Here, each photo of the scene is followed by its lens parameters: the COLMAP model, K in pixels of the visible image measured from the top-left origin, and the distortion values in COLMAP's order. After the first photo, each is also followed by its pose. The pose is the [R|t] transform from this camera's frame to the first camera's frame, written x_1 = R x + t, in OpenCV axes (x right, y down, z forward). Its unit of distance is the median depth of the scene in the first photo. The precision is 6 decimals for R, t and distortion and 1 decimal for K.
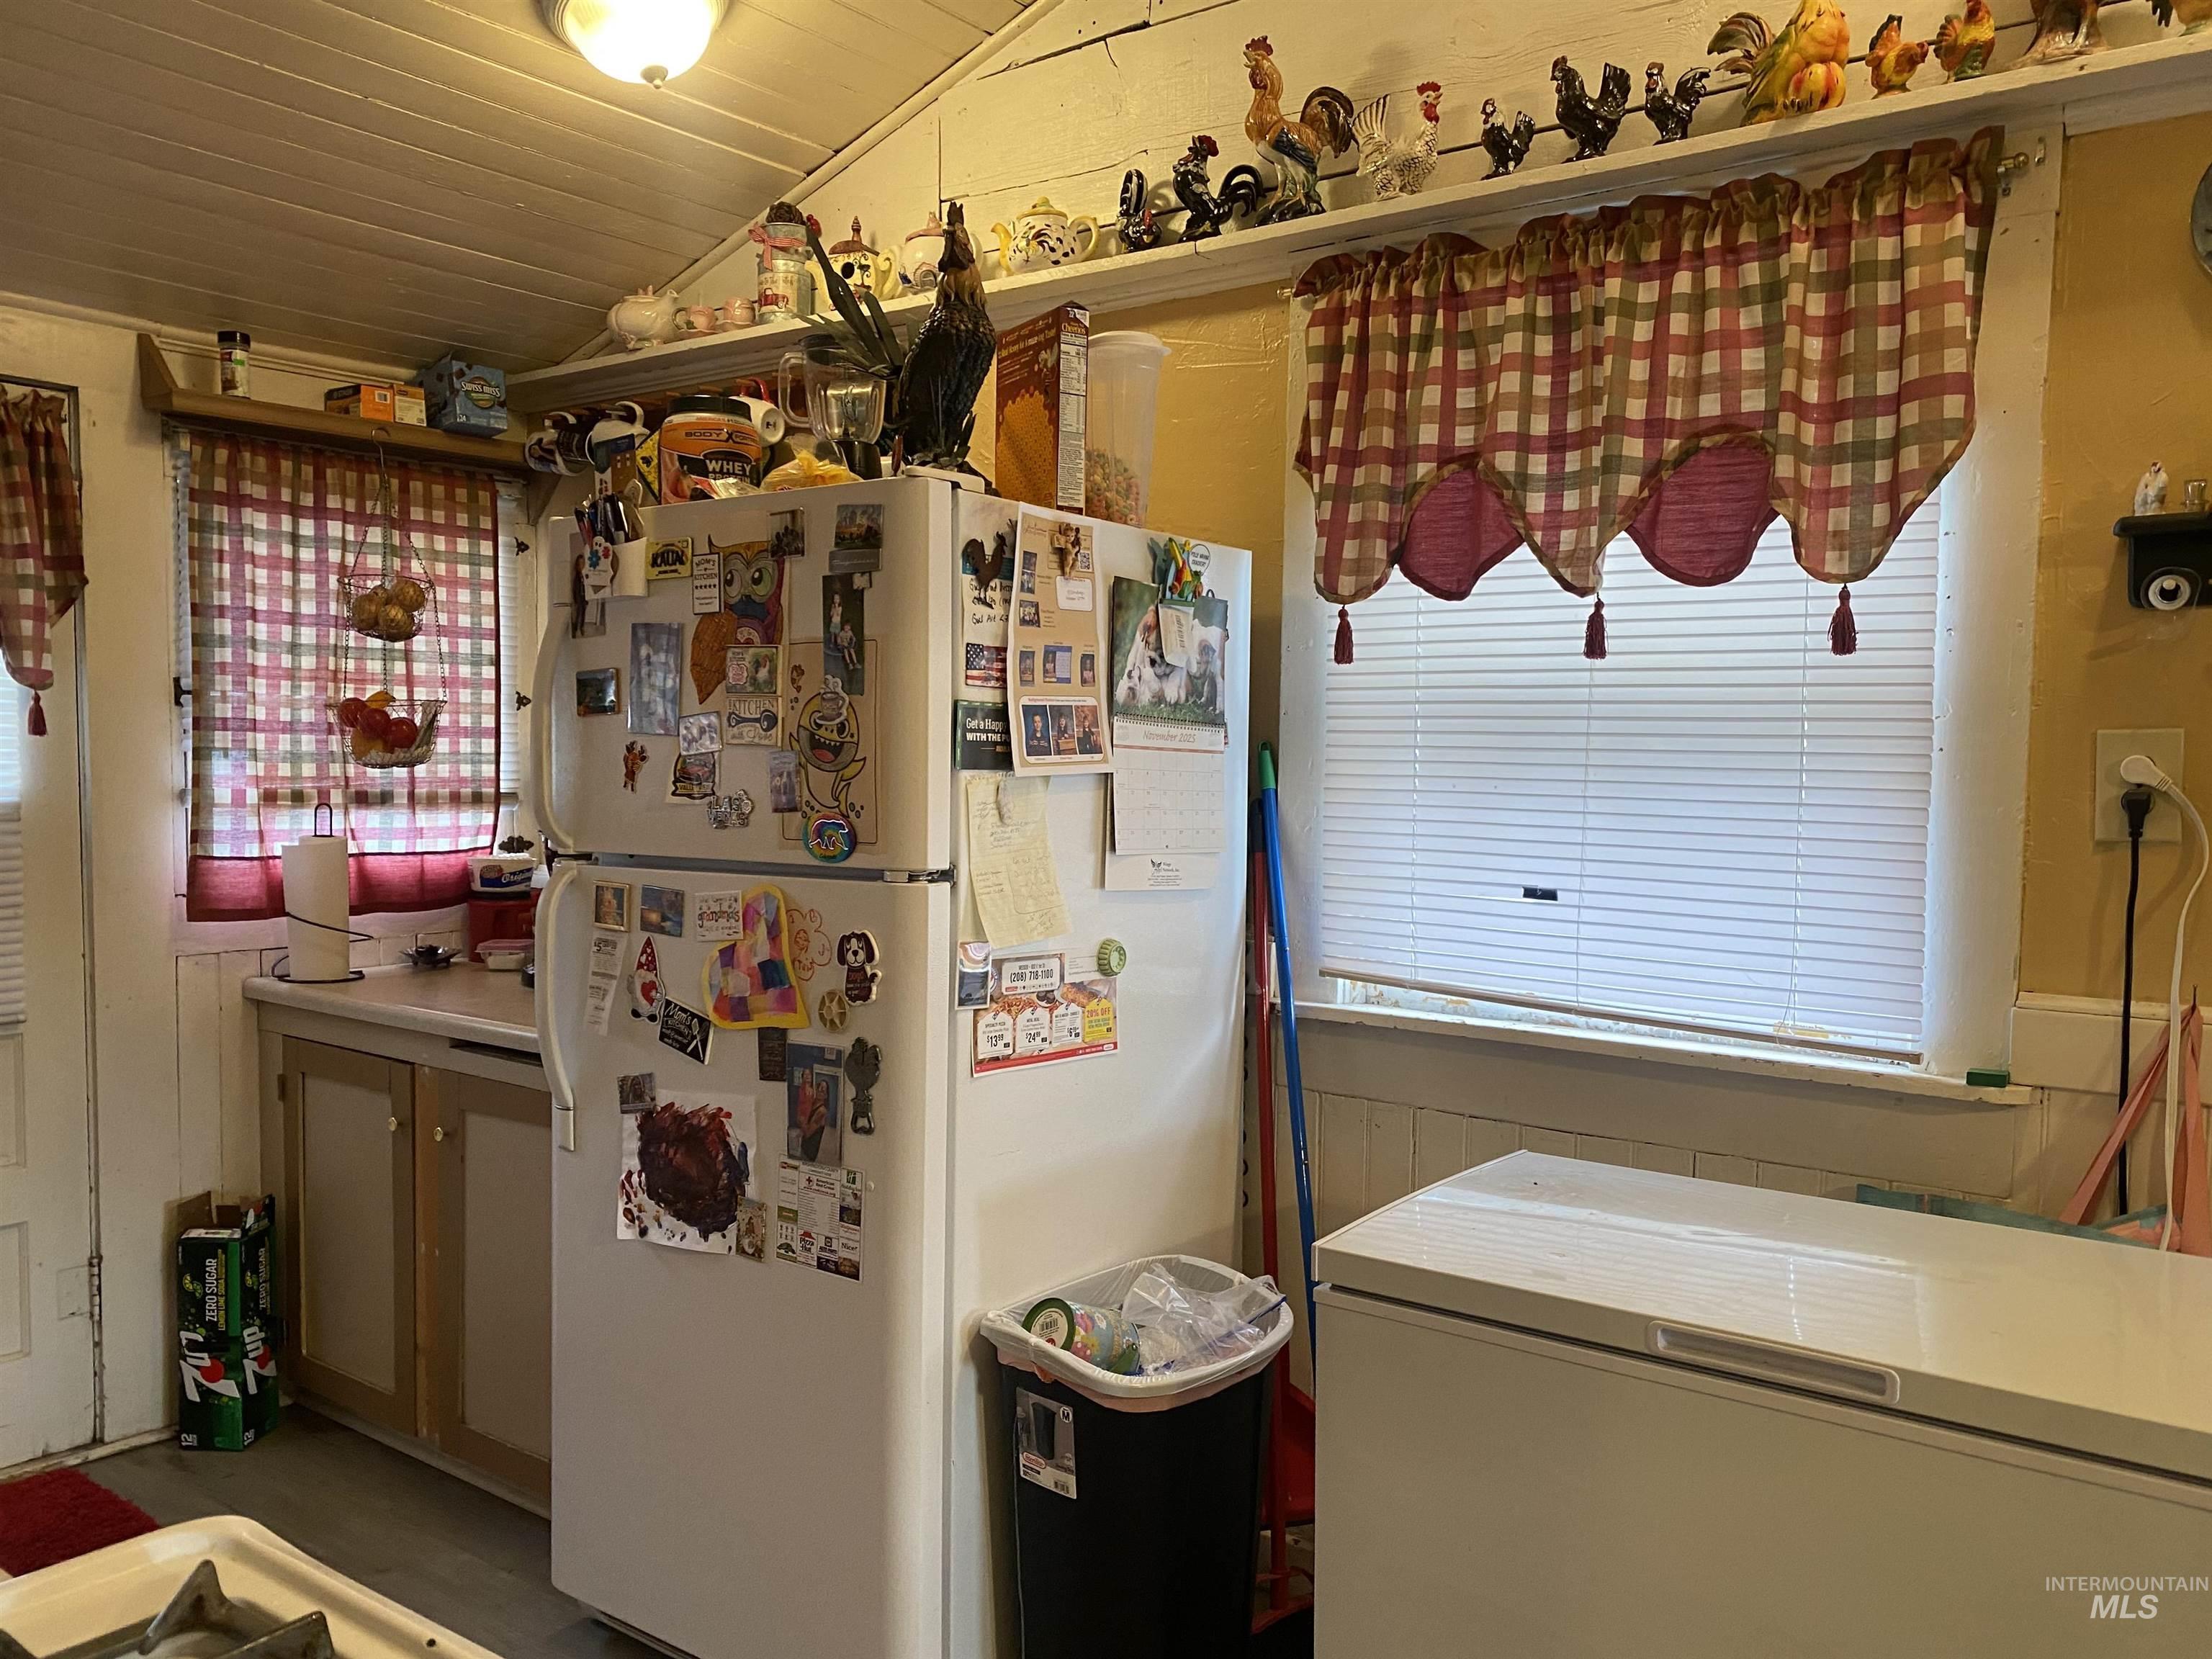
lens RADIAL K [[1691.8, 0, 1102.9], [0, 1691.8, 841.6], [0, 0, 1]] dist [0.005679, -0.006958]
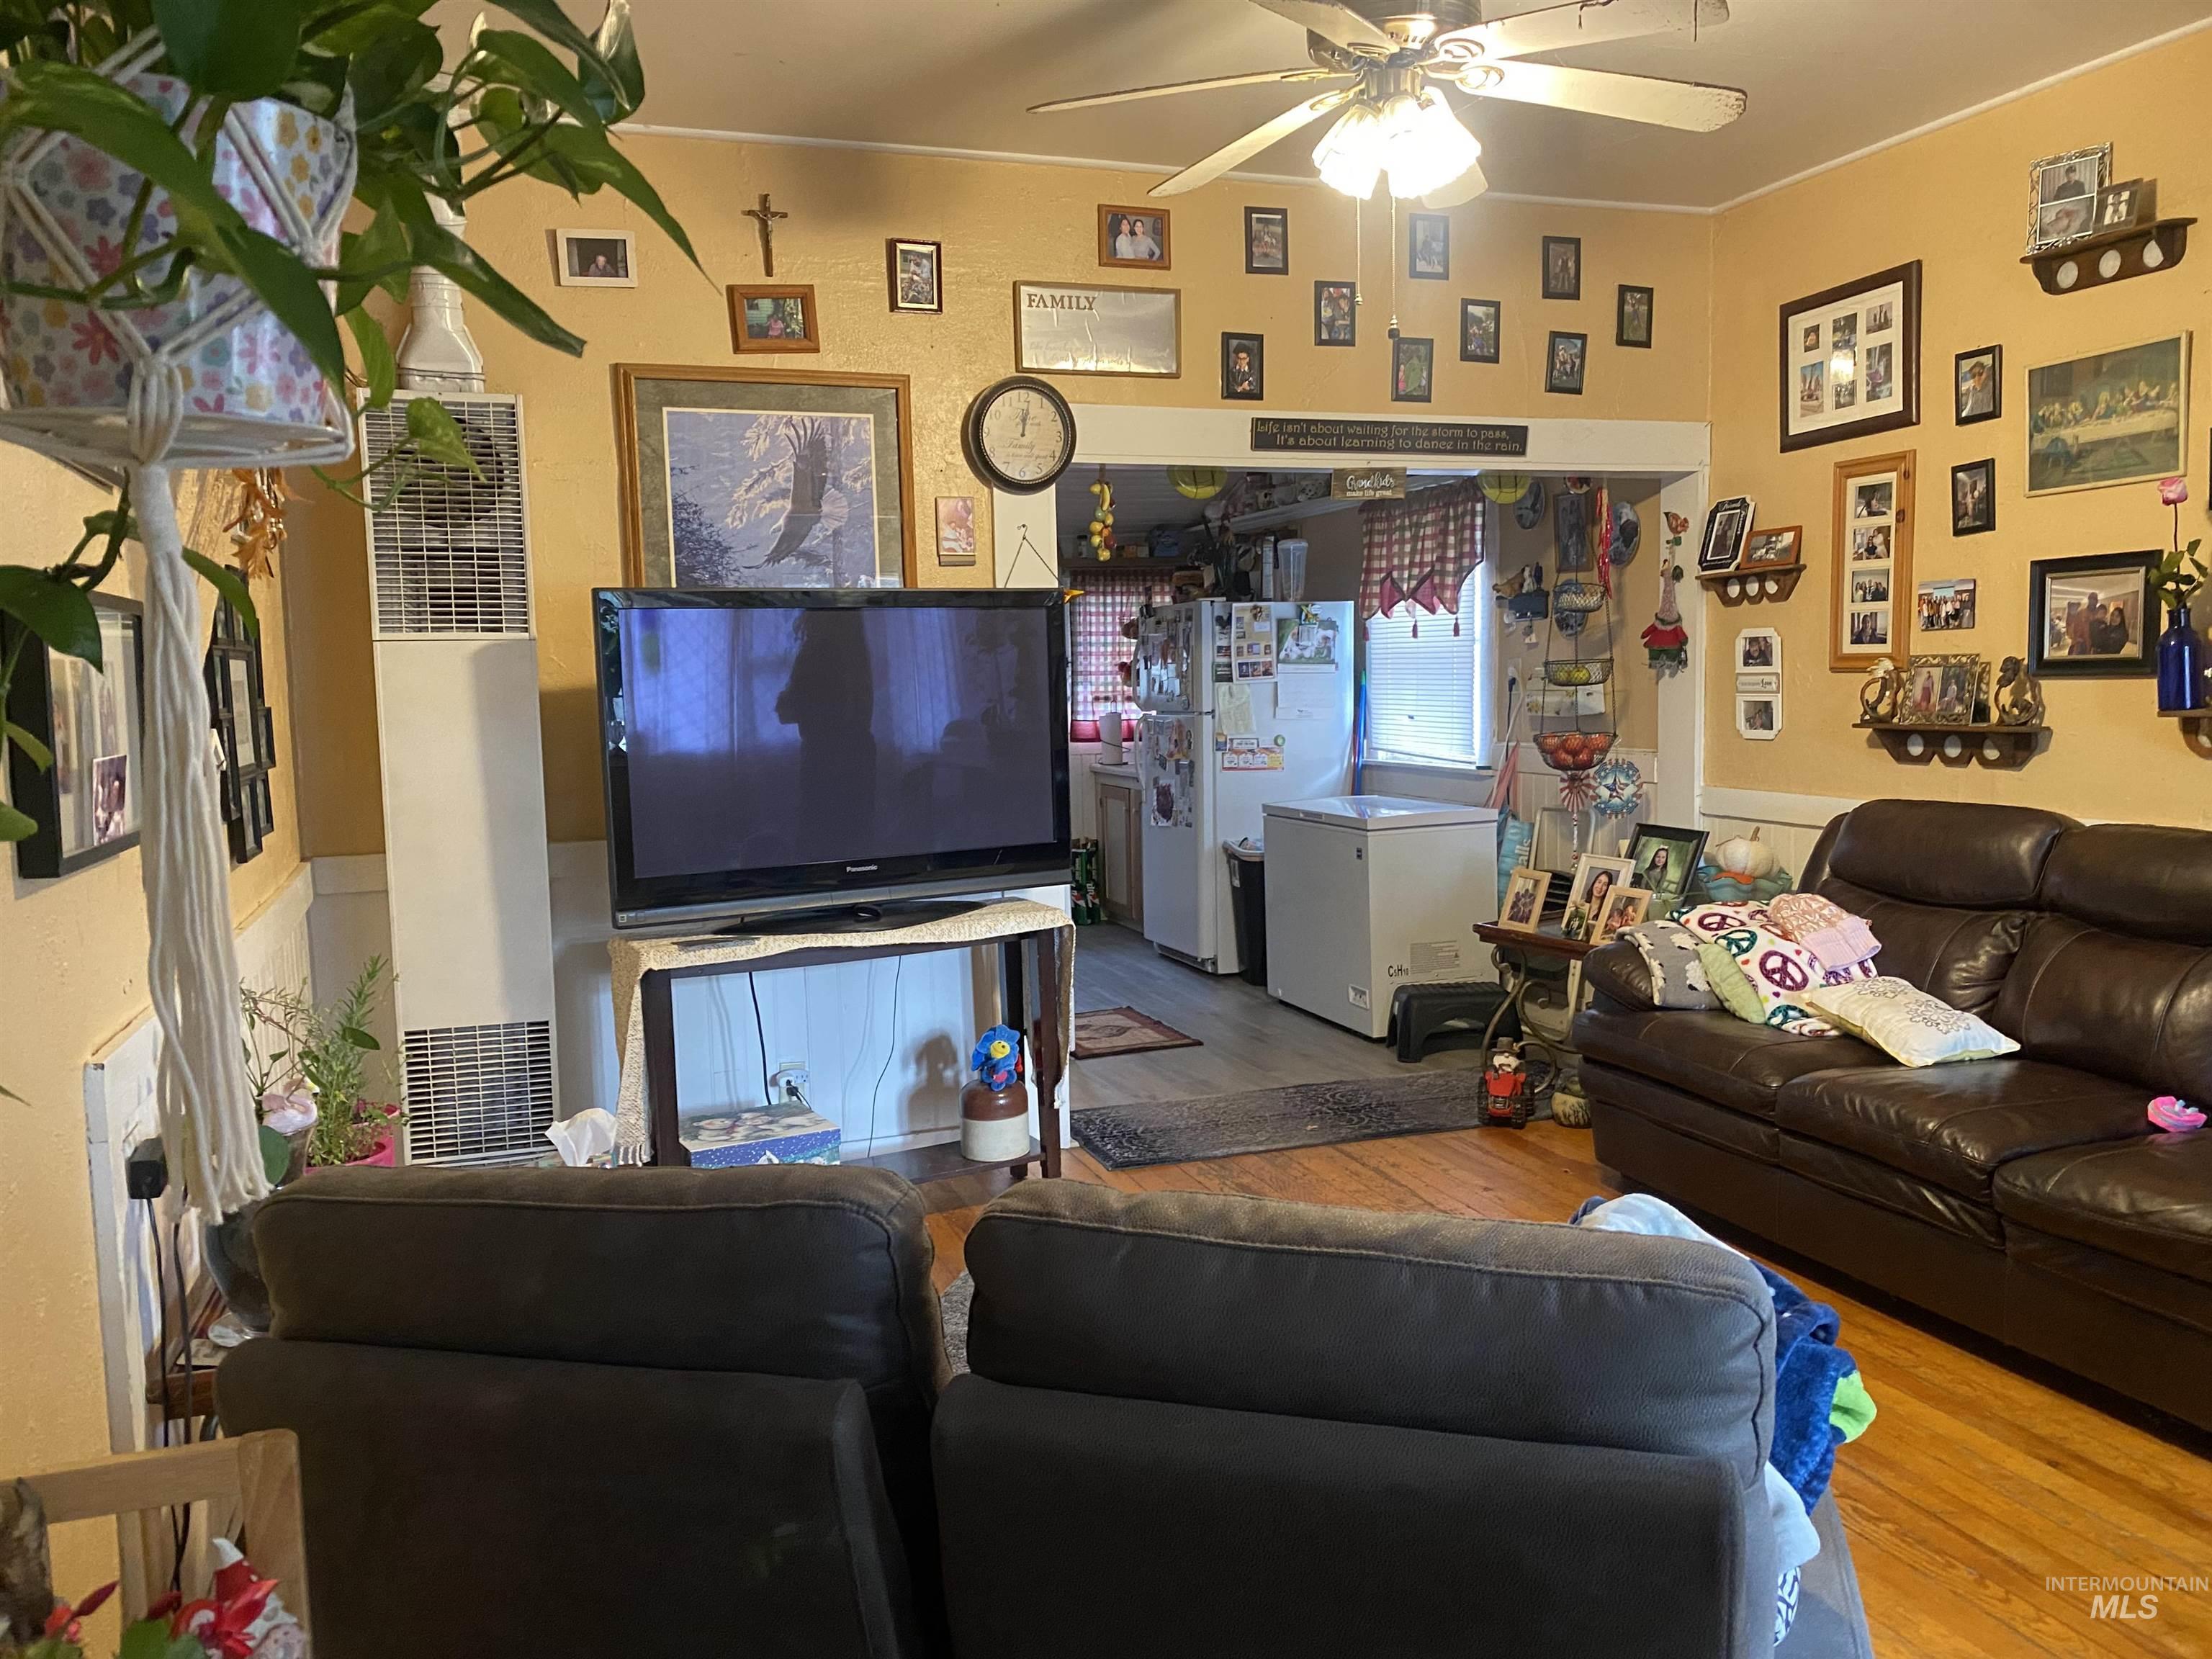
lens RADIAL K [[1691.8, 0, 1105.4], [0, 1691.8, 829.9], [0, 0, 1]] dist [0.005679, -0.006958]
pose [[0.826138, 0.015291, -0.563260, 1.453229], [0.010763, 0.999021, 0.042907, 0.093271], [0.563365, -0.041509, 0.825165, -1.728482]]
